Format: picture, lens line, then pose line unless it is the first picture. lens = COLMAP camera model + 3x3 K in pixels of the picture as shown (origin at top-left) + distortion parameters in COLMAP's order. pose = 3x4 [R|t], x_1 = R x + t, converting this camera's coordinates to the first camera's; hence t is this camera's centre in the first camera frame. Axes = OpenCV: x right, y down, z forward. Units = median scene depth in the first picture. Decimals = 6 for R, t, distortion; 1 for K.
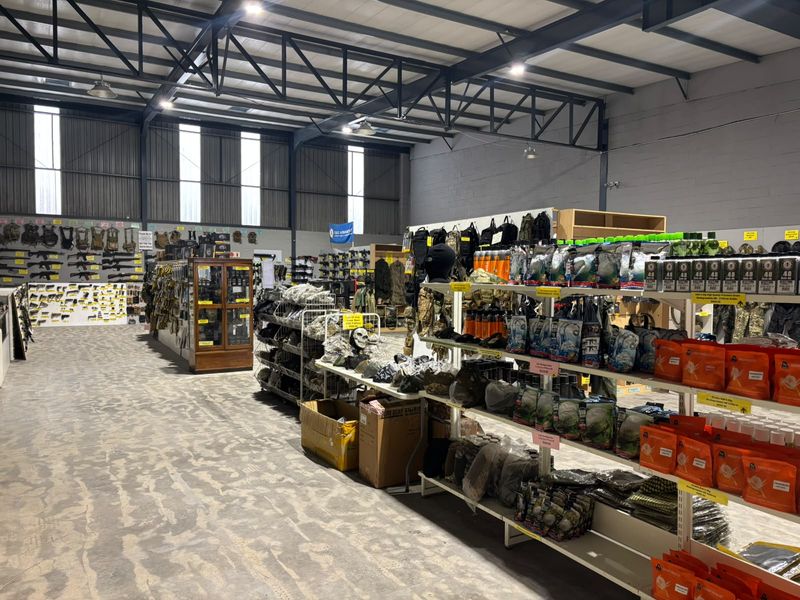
lens RADIAL K [[613.6, 0, 406.6], [0, 613.6, 297.3], [0, 0, 1]] dist [0.038319, -0.015647]
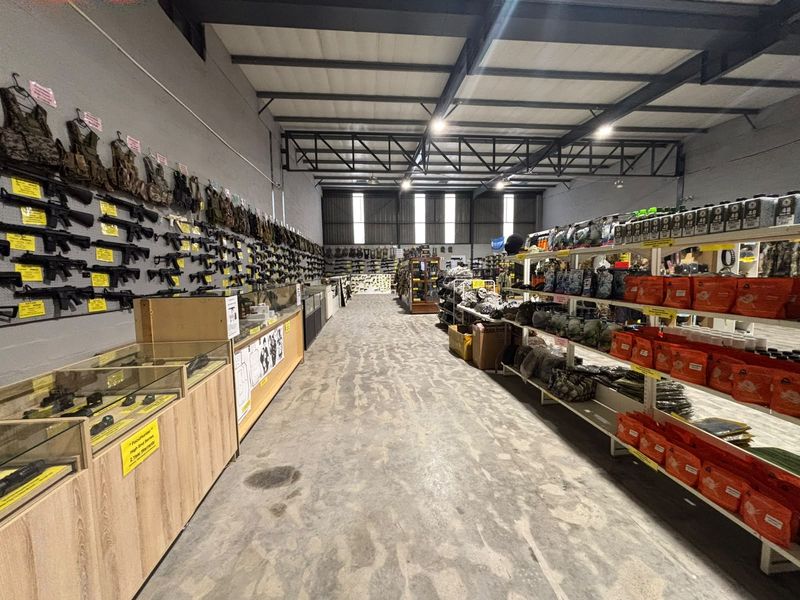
lens RADIAL K [[329.4, 0, 401.2], [0, 329.4, 299.0], [0, 0, 1]] dist [-0.000741, -0.000174]
pose [[0.906364, 0.009884, -0.422382, 0.097814], [0.007274, 0.999213, 0.038992, 0.035511], [0.422435, -0.038413, 0.905579, 0.003320]]
